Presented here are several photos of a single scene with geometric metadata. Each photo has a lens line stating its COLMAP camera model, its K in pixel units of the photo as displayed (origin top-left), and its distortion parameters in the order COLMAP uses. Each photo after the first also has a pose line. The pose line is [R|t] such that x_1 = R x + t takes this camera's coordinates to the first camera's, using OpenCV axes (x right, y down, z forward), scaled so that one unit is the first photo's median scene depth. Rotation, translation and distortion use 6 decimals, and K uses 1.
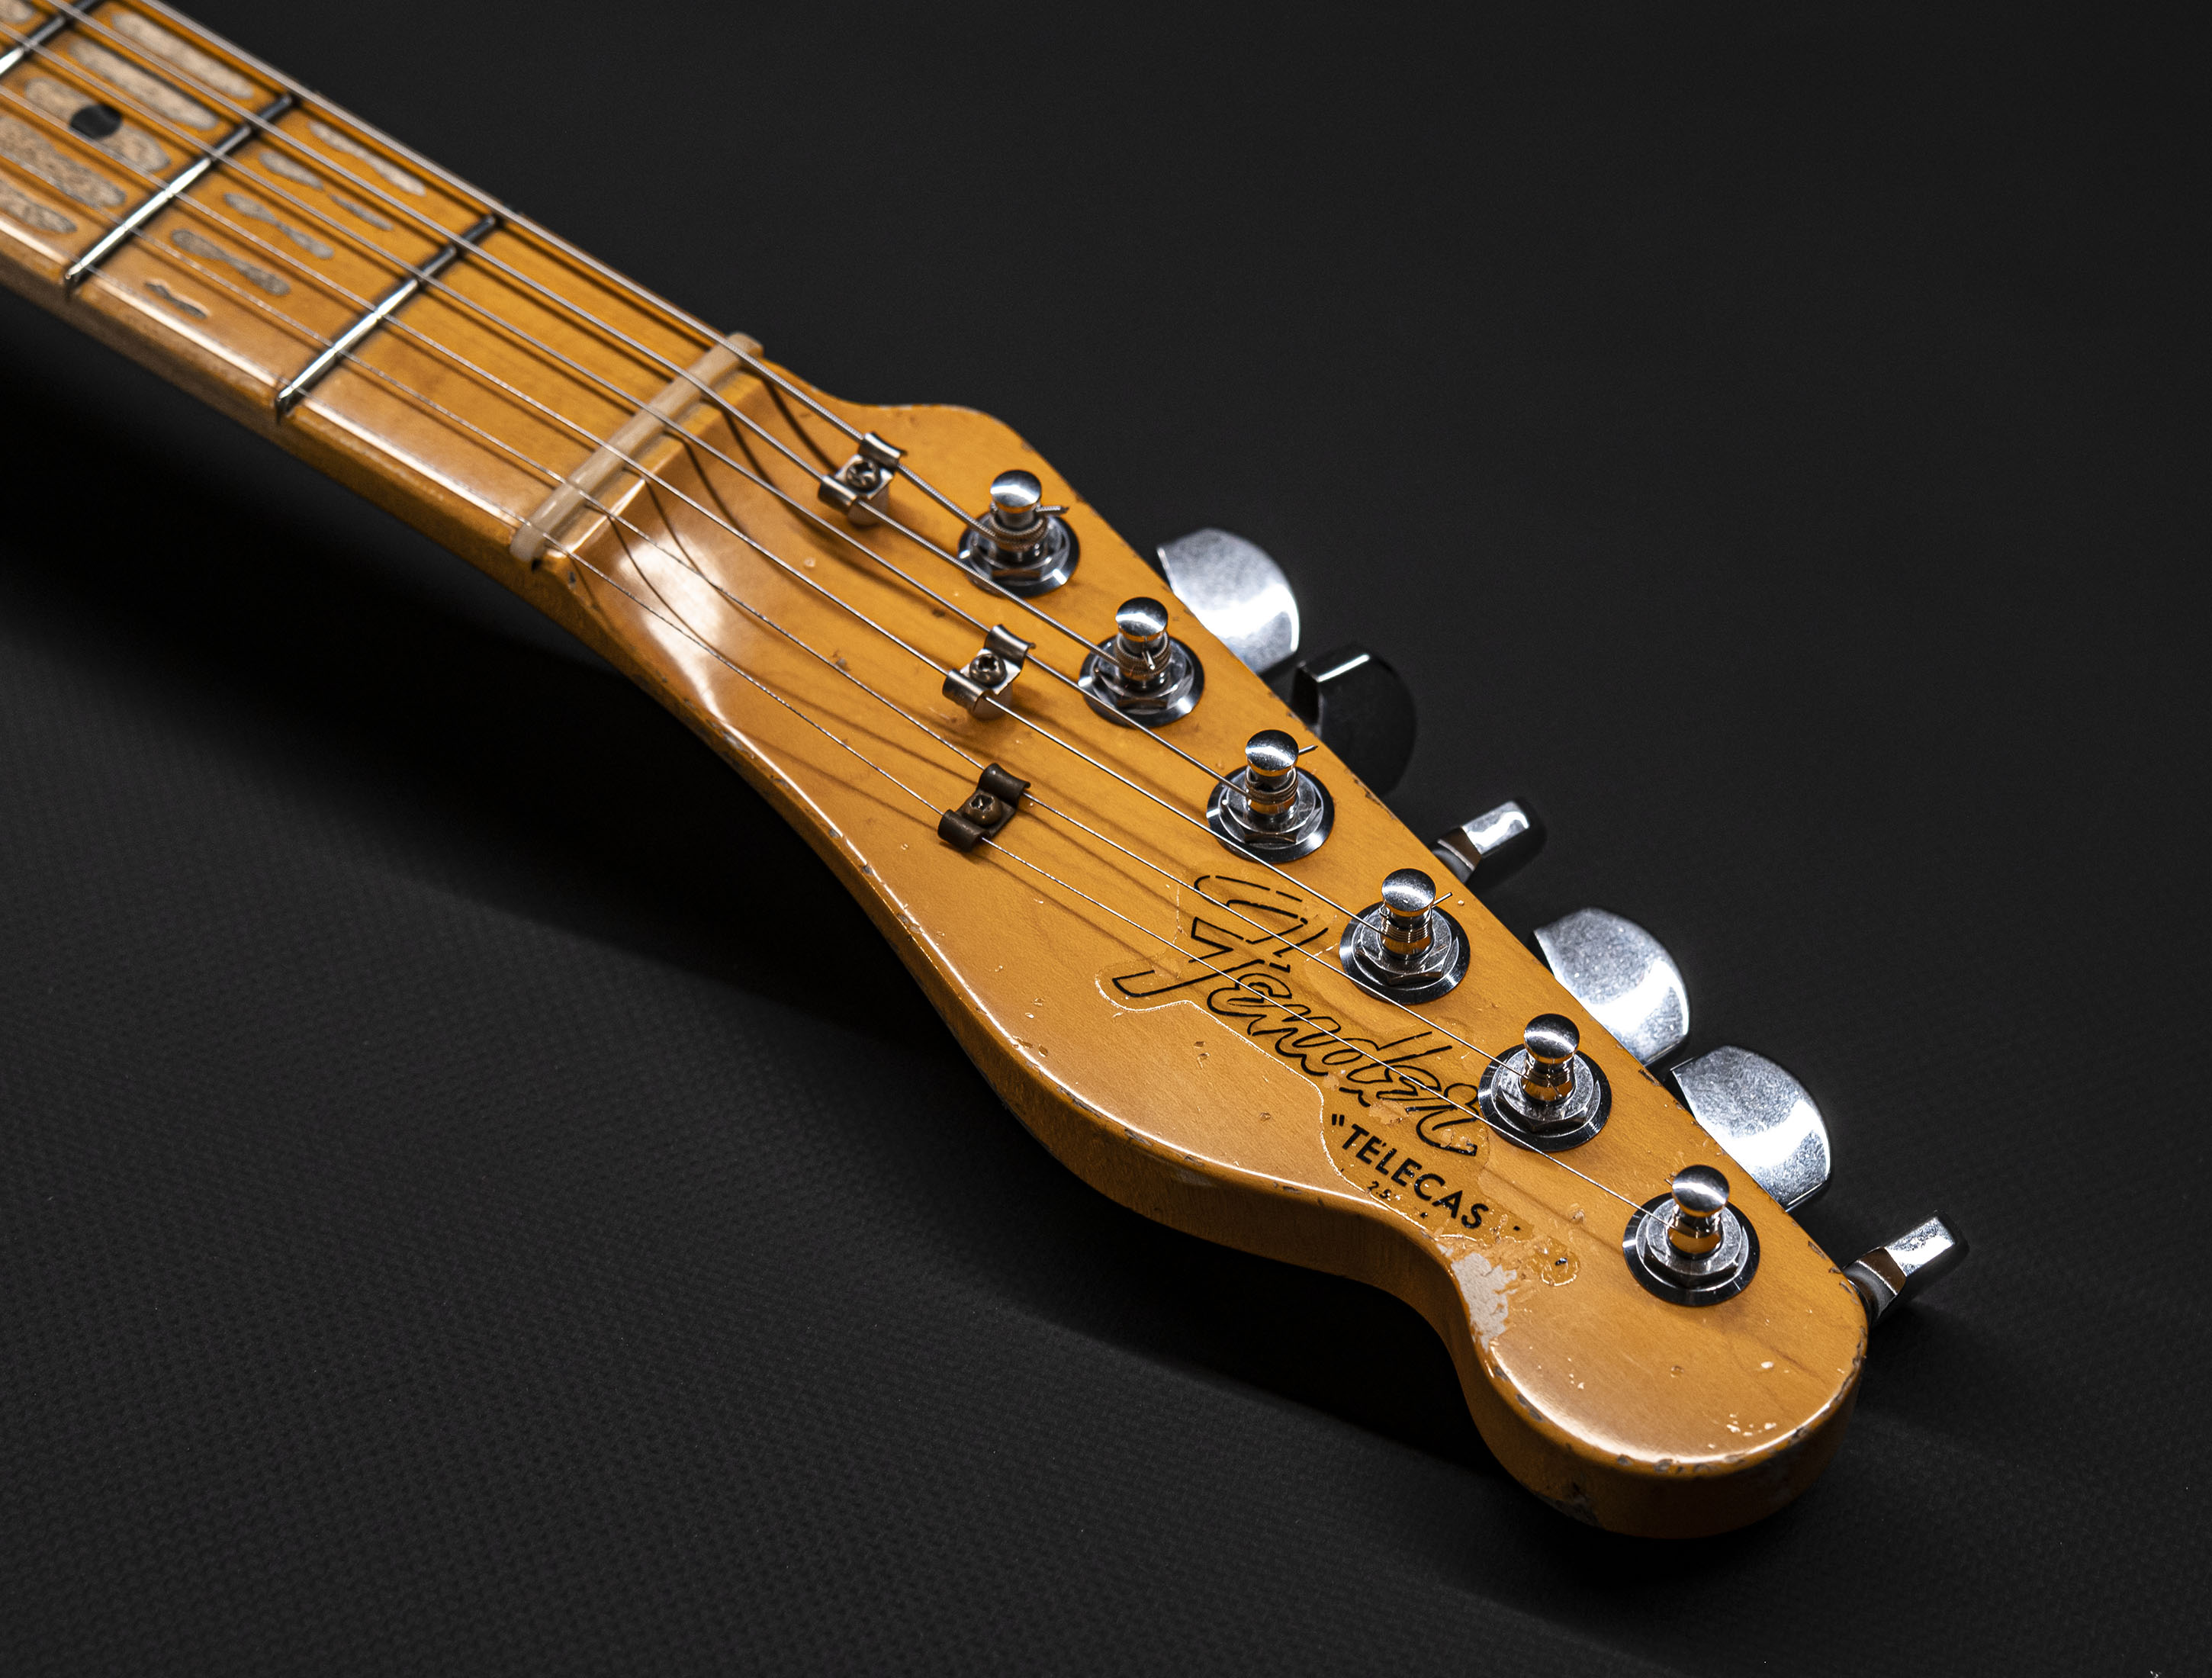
lens RADIAL K [[5057.0, 0, 999.1], [0, 5057.0, 797.4], [0, 0, 1]] dist [-0.046612, -0.341868]
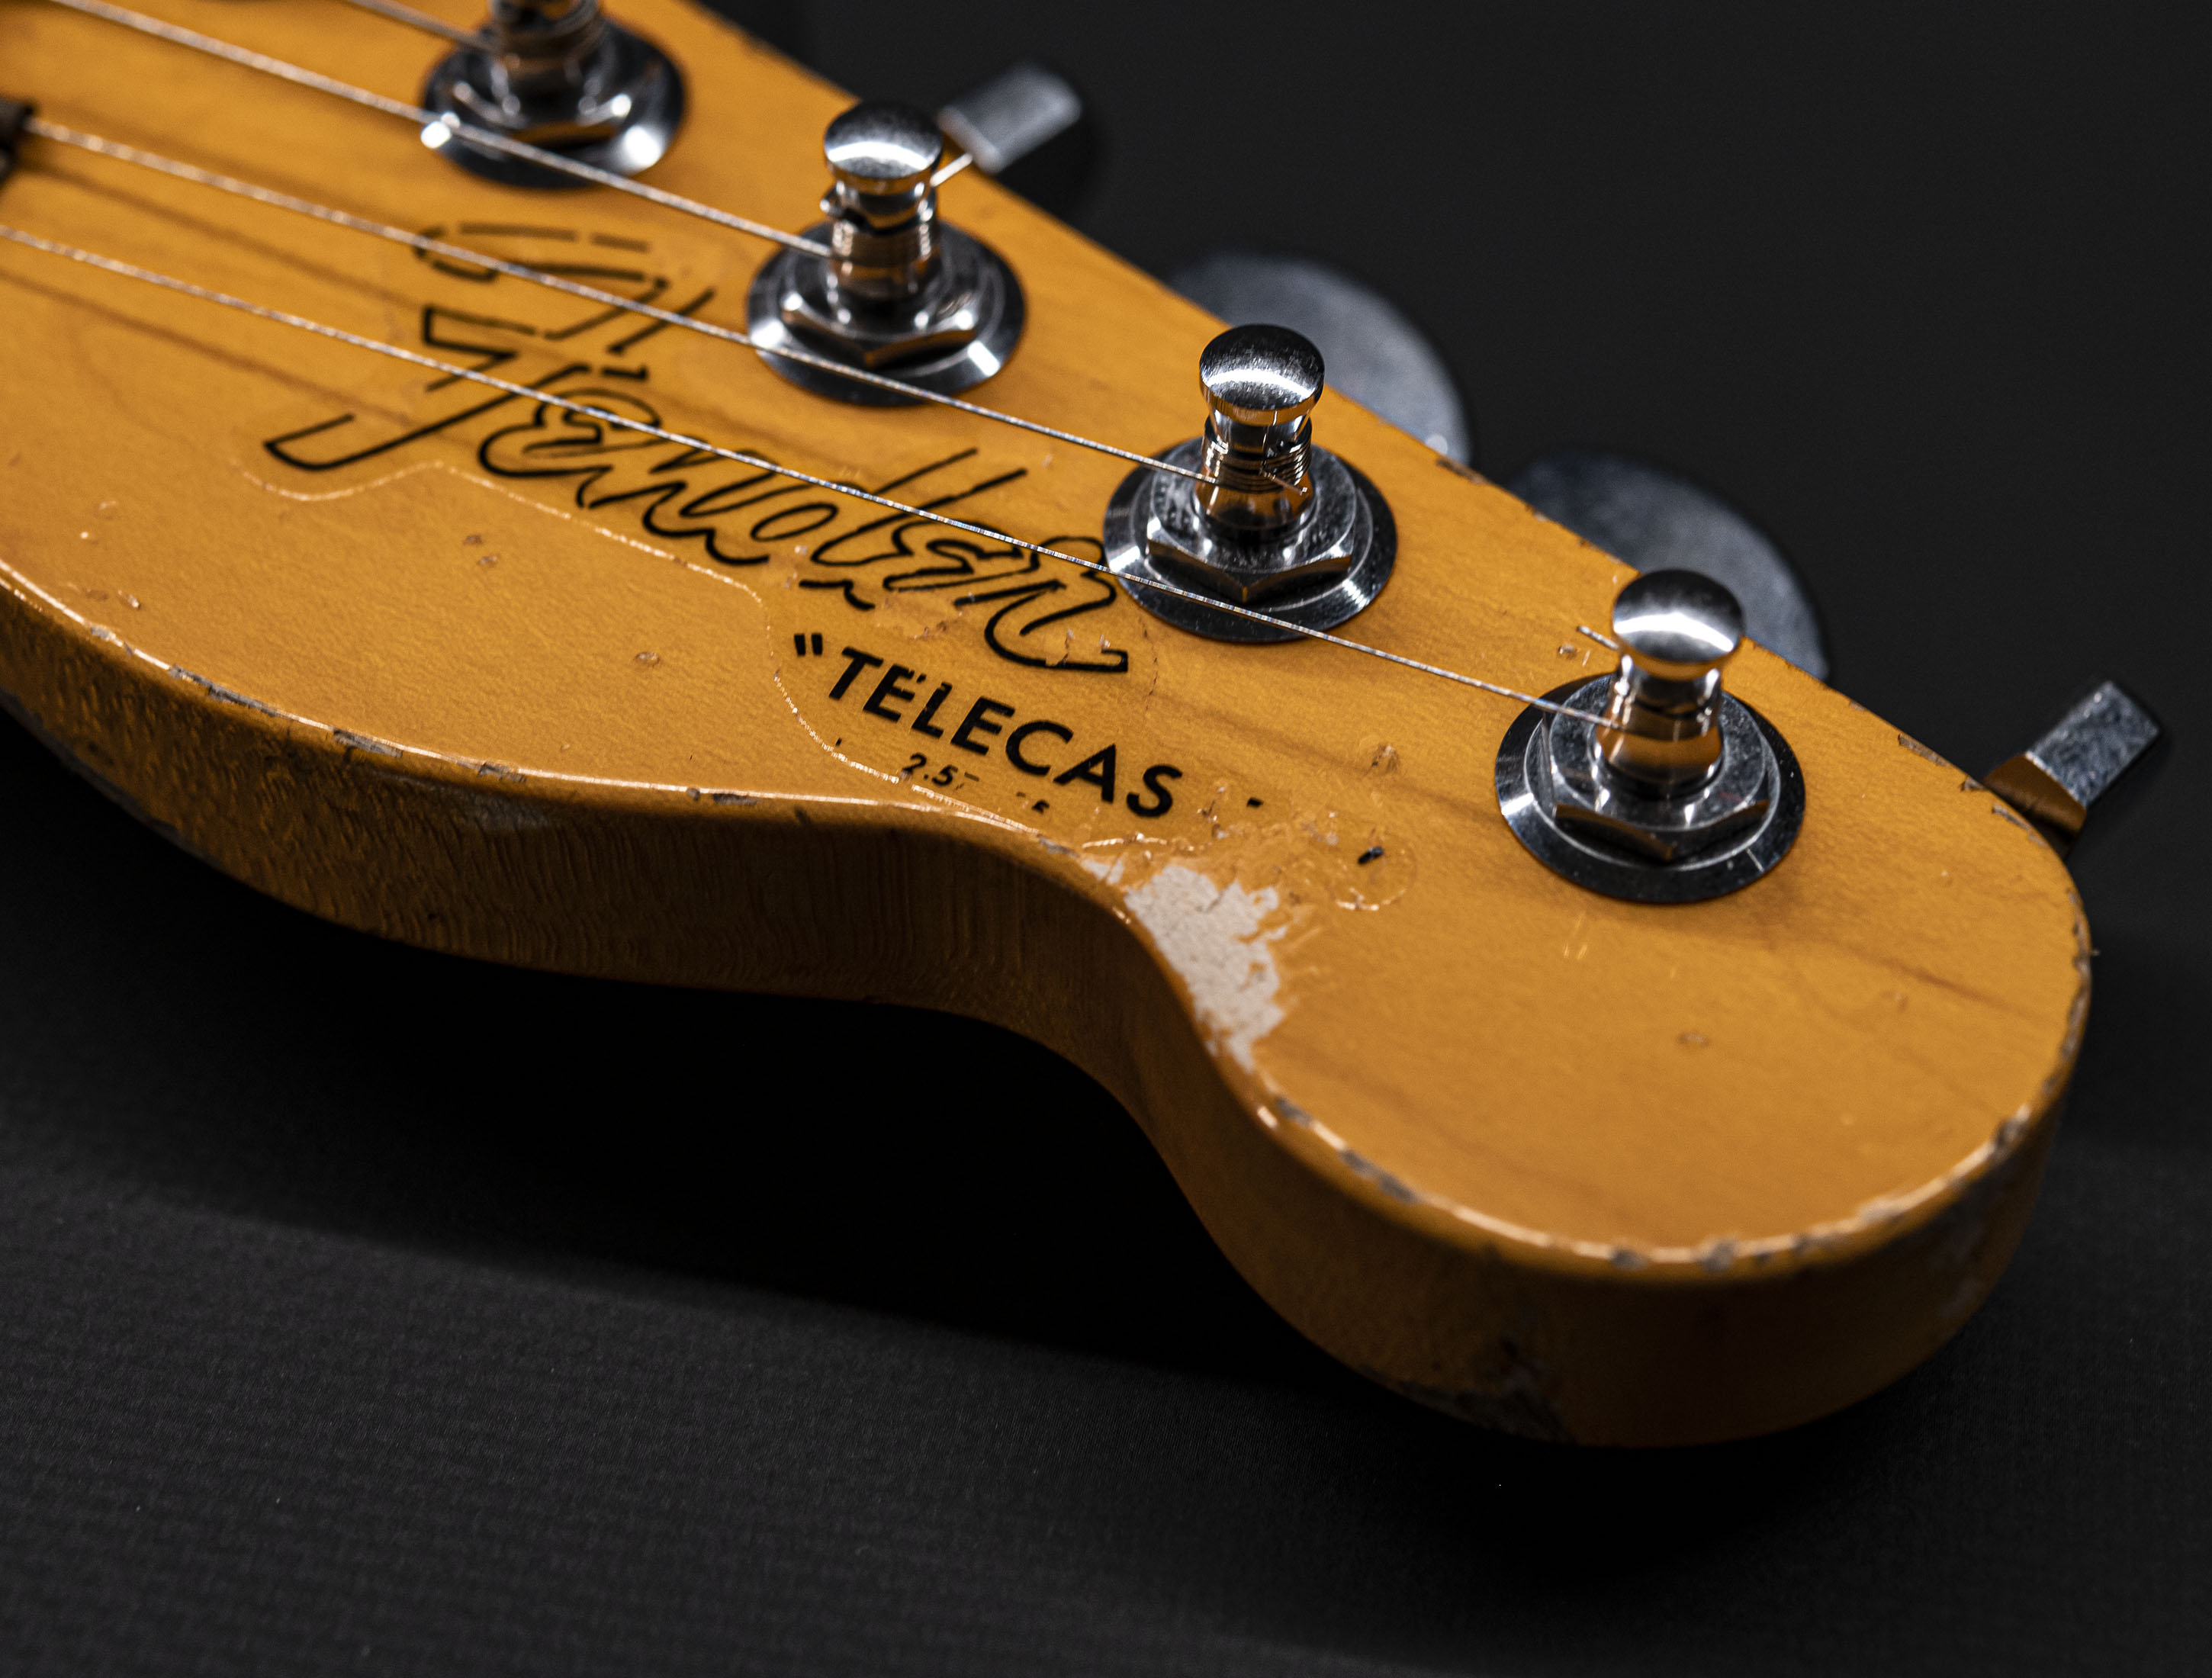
lens RADIAL K [[5057.0, 0, 999.1], [0, 5057.0, 797.4], [0, 0, 1]] dist [-0.046612, -0.341868]
pose [[0.978123, -0.140713, 0.153219, 0.013449], [0.147736, 0.988393, -0.035398, 0.095452], [-0.146460, 0.057259, 0.987558, 0.560462]]
